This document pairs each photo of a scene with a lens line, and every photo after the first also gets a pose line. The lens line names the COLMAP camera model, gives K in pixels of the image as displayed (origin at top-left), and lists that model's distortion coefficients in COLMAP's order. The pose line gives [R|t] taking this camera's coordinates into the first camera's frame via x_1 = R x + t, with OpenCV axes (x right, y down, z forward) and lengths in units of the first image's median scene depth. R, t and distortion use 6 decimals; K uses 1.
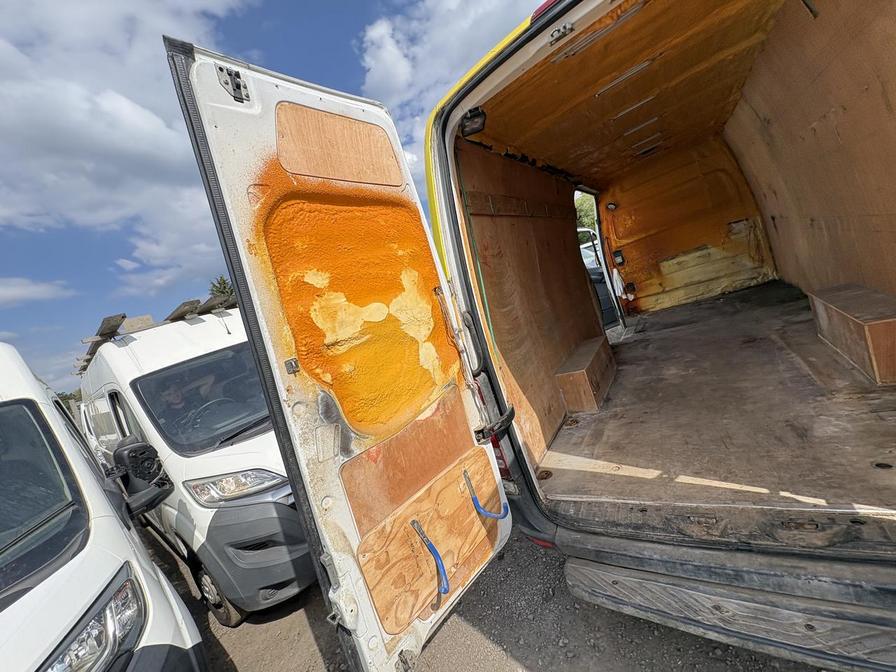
lens RADIAL K [[359.5, 0, 440.1], [0, 359.5, 331.8], [0, 0, 1]] dist [-0.001601, 0.000822]
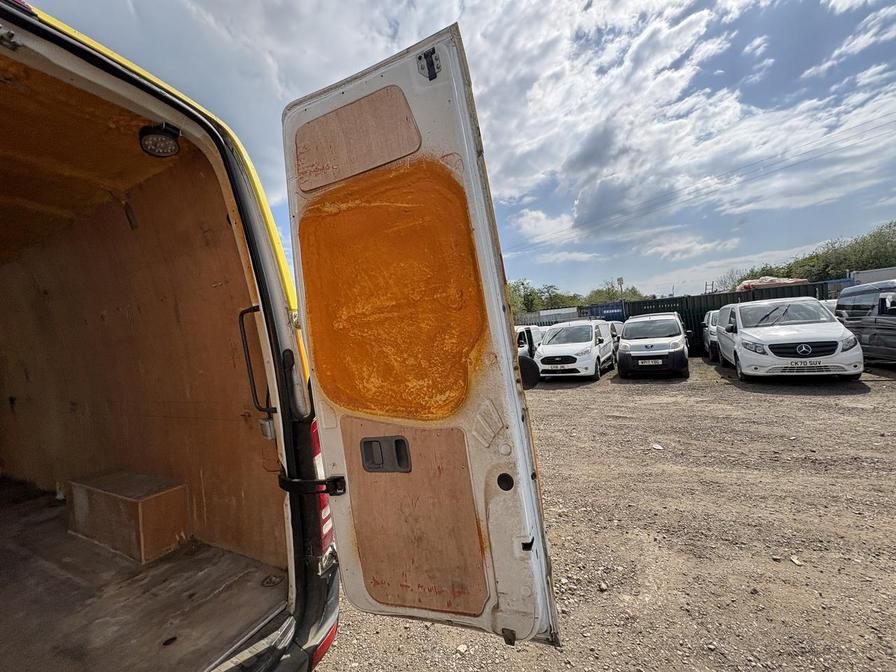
lens RADIAL K [[359.5, 0, 447.2], [0, 359.5, 335.3], [0, 0, 1]] dist [-0.001601, 0.000822]
pose [[-0.108163, 0.353344, 0.929220, -0.052901], [0.203900, 0.922717, -0.327137, 0.054064], [-0.972998, 0.154083, -0.171851, 0.214946]]
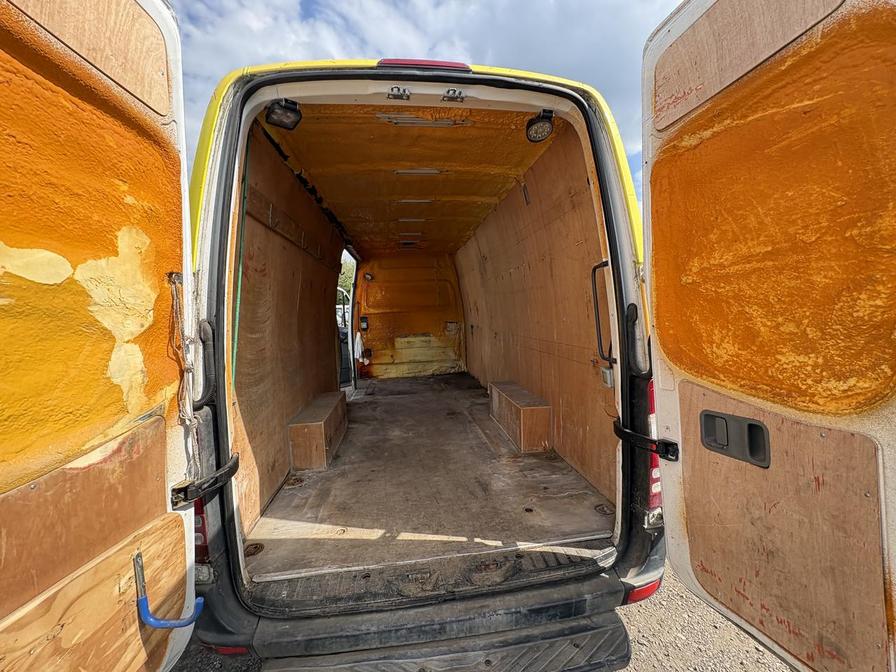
lens RADIAL K [[359.5, 0, 444.4], [0, 359.5, 335.2], [0, 0, 1]] dist [-0.001601, 0.000822]
pose [[0.707936, 0.269516, 0.652830, -0.059912], [-0.162075, 0.961654, -0.221255, 0.061473], [-0.687429, 0.050827, 0.724471, 0.137424]]
